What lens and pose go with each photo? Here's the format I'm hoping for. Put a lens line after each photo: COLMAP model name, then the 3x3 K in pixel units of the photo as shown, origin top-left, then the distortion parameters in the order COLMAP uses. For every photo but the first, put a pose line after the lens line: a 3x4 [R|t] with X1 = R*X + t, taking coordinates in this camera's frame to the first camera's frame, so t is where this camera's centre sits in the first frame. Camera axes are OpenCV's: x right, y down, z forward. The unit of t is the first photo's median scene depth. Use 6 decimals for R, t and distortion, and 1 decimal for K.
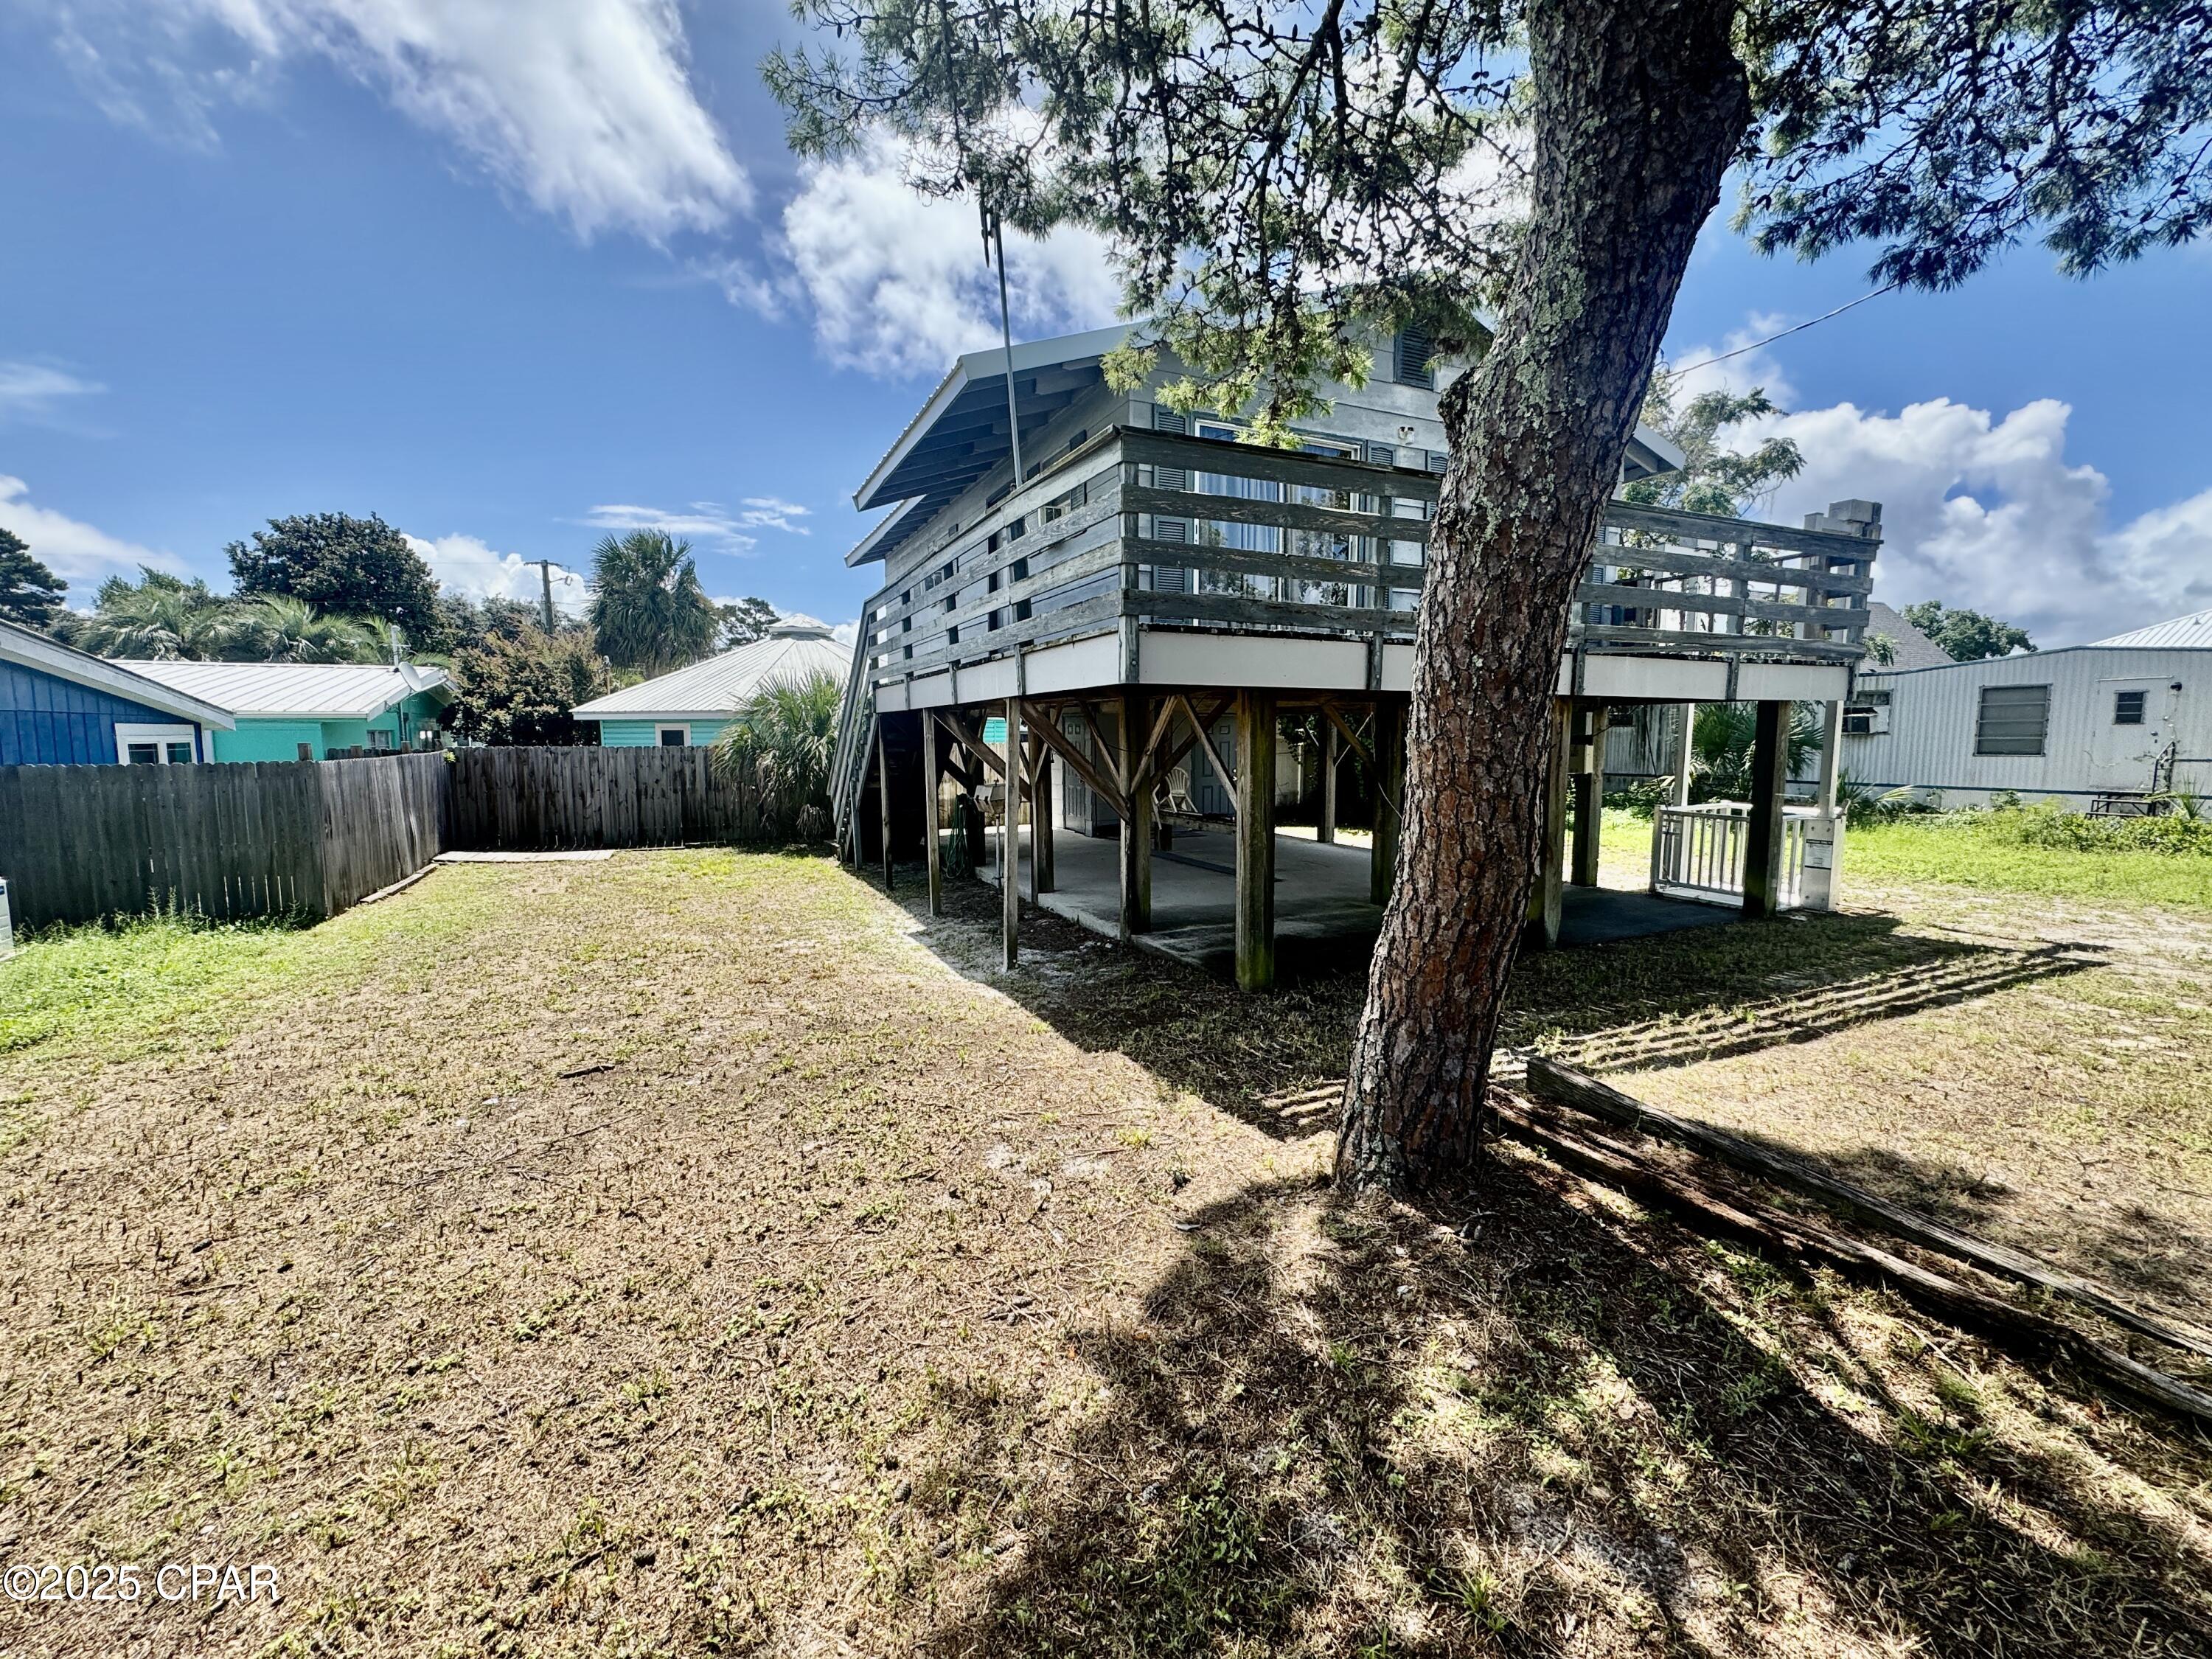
lens RADIAL K [[938.2, 0, 1106.0], [0, 938.2, 829.5], [0, 0, 1]] dist [-0.000177, -0.000010]
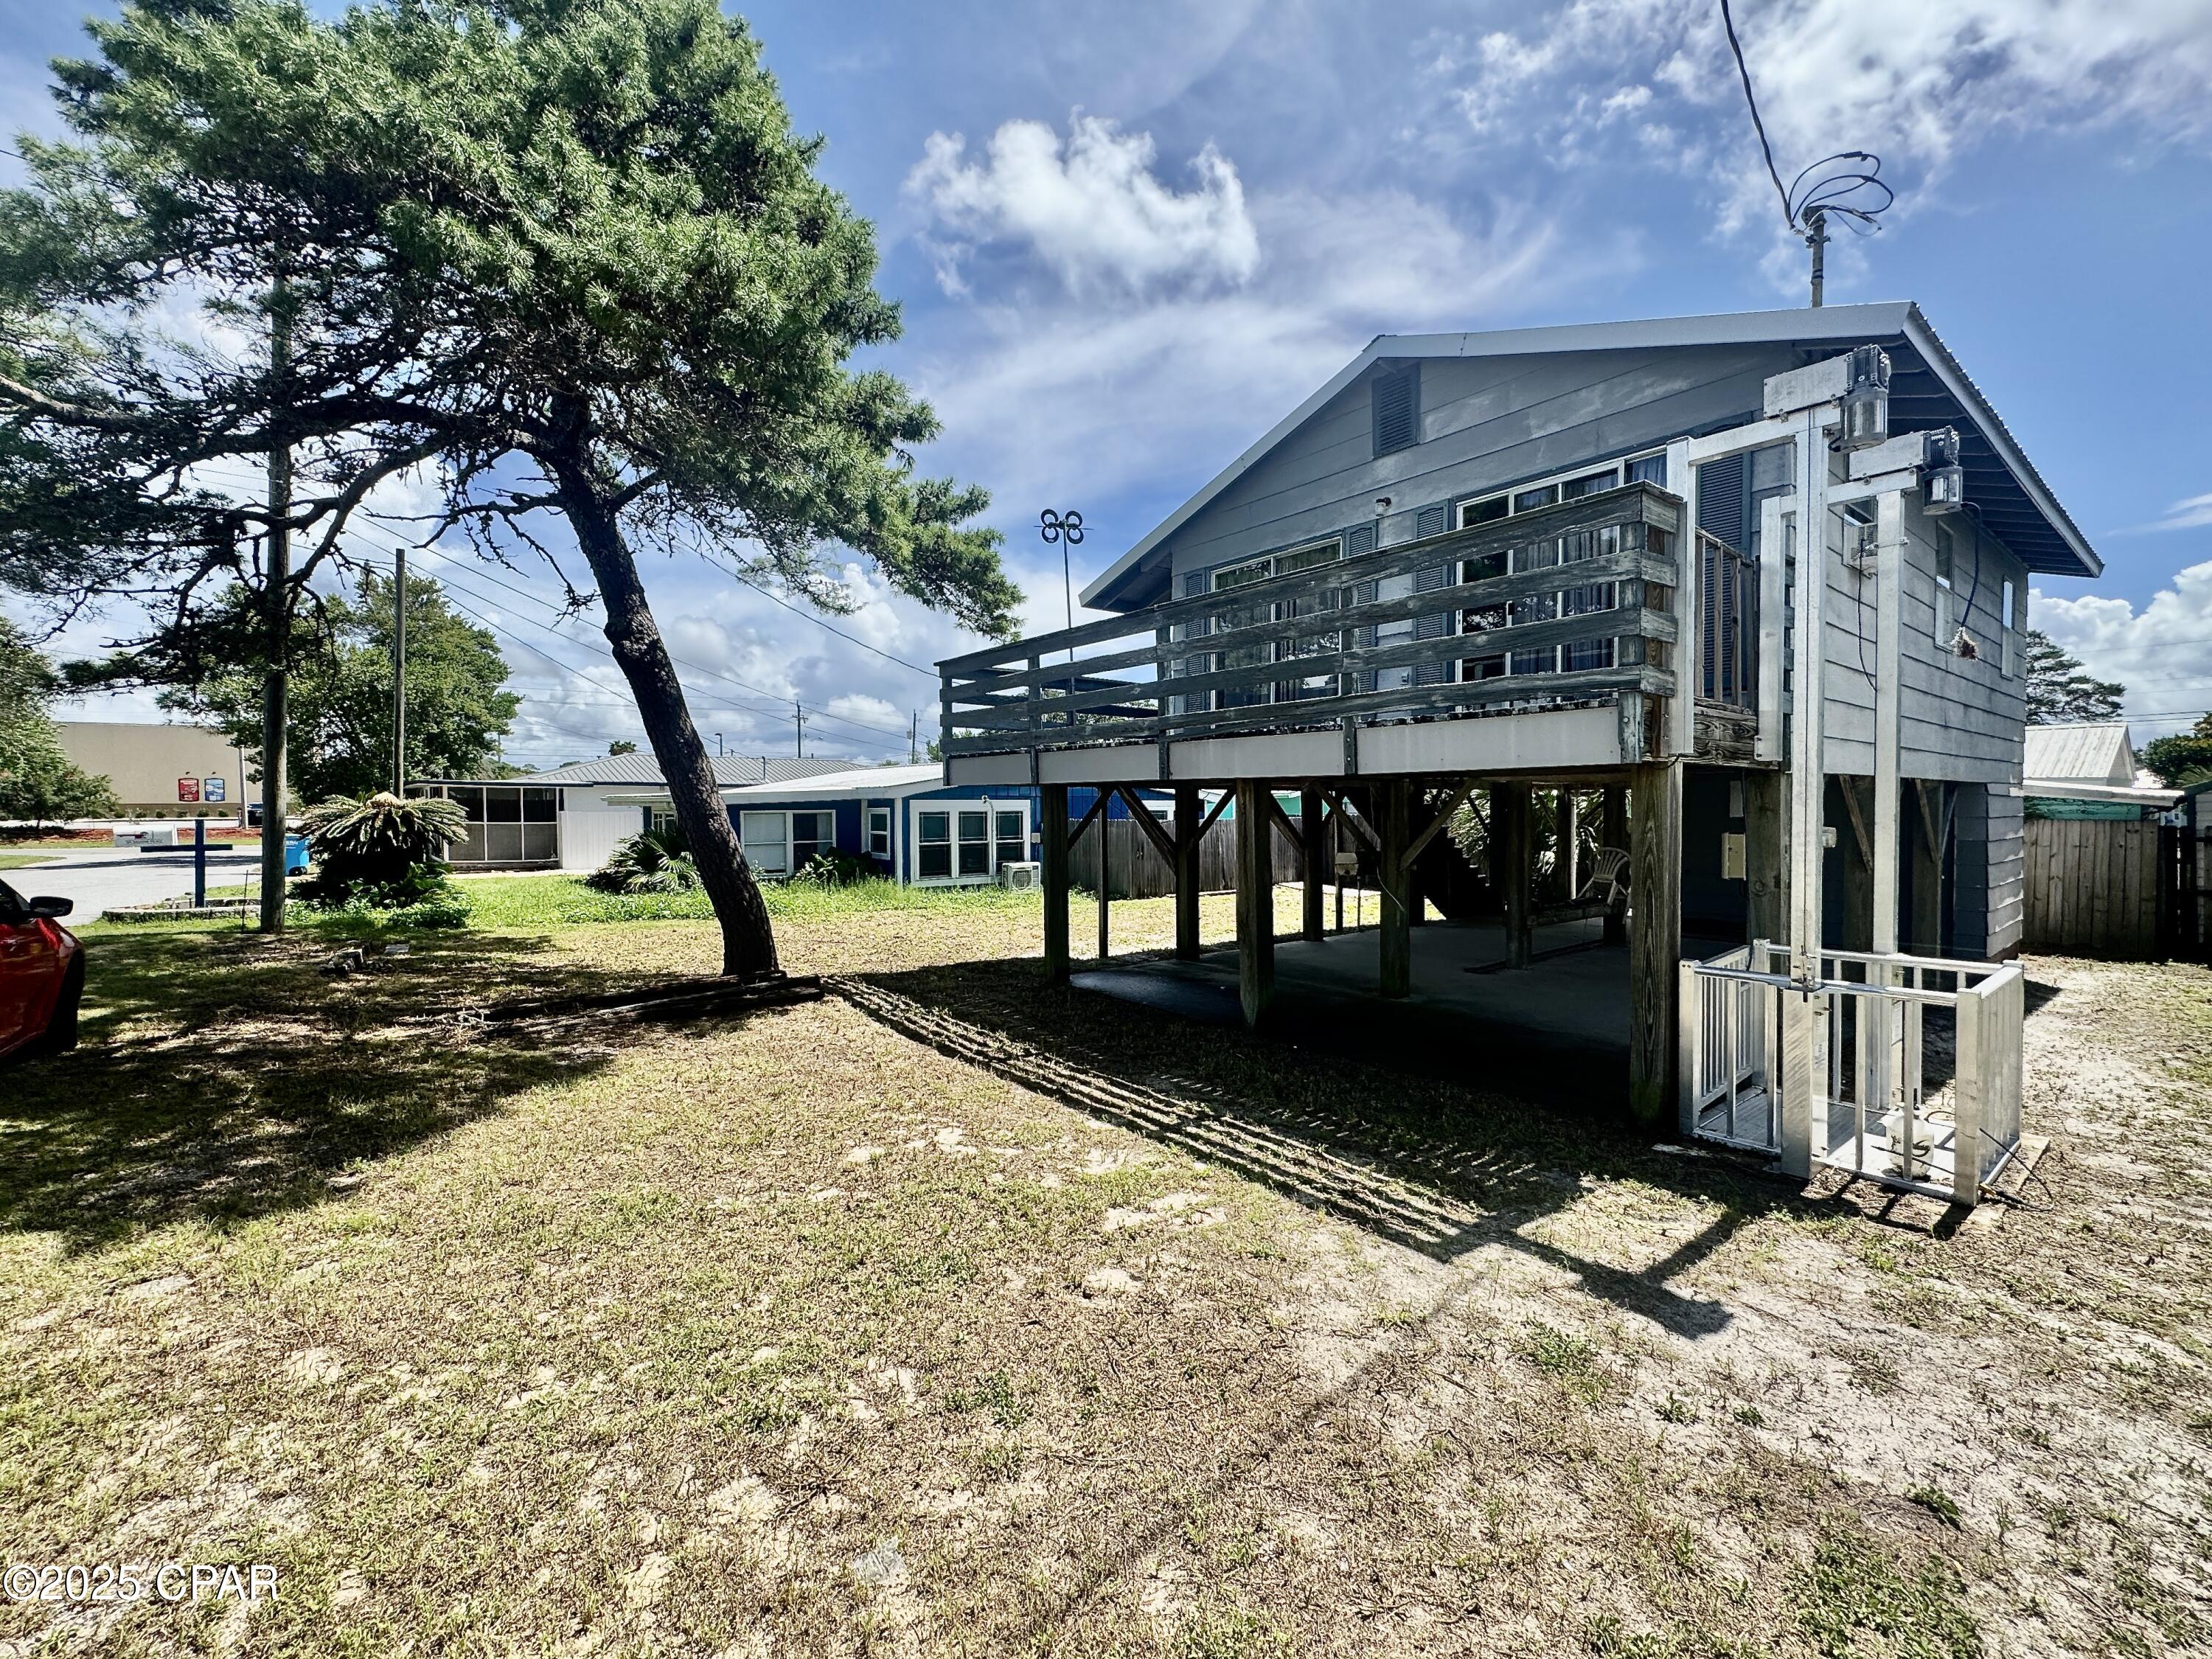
lens RADIAL K [[938.2, 0, 1106.0], [0, 938.2, 829.5], [0, 0, 1]] dist [-0.000177, -0.000010]
pose [[0.251139, 0.008832, -0.967911, 1.510786], [-0.104721, 0.994337, -0.018099, -0.056762], [0.962269, 0.105906, 0.250642, 0.639111]]
